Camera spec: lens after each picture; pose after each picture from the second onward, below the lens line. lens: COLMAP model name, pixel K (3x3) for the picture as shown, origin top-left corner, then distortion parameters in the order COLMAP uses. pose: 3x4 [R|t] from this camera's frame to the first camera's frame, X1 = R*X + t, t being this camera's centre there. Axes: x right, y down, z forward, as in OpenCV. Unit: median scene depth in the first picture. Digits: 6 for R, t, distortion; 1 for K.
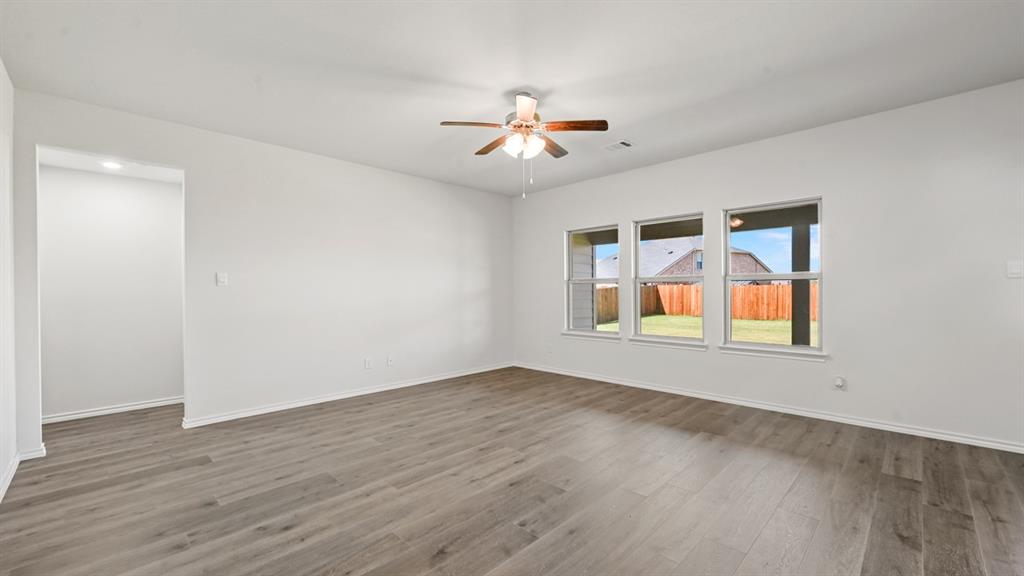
lens RADIAL K [[408.4, 0, 510.6], [0, 408.4, 299.7], [0, 0, 1]] dist [-0.000003, 0.000403]
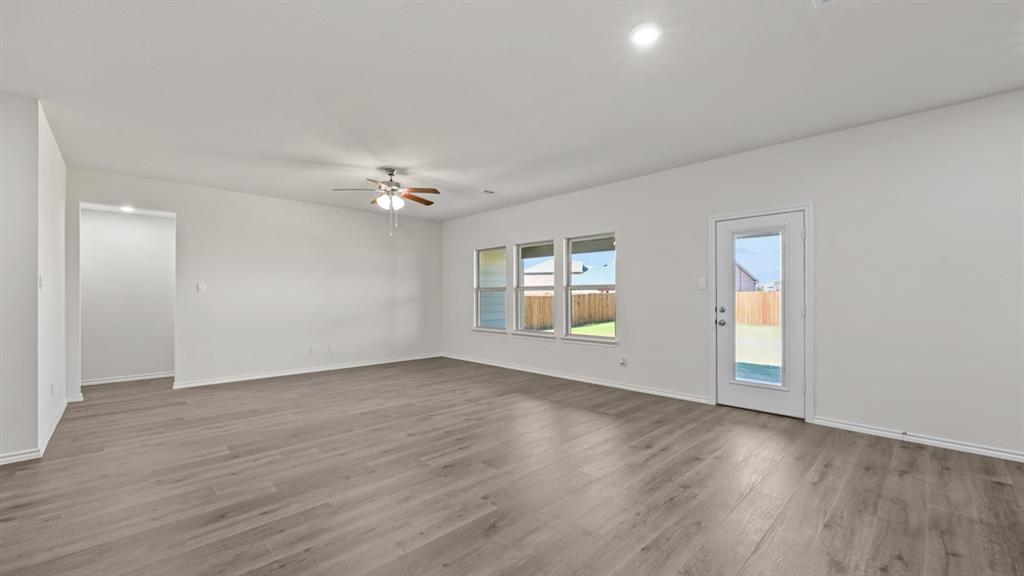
lens RADIAL K [[408.4, 0, 514.7], [0, 408.4, 302.5], [0, 0, 1]] dist [0.000846, -0.000258]
pose [[0.999840, 0.004679, -0.017284, 0.280762], [-0.004793, 0.999967, -0.006601, 0.004650], [0.017252, 0.006683, 0.999829, -0.280400]]
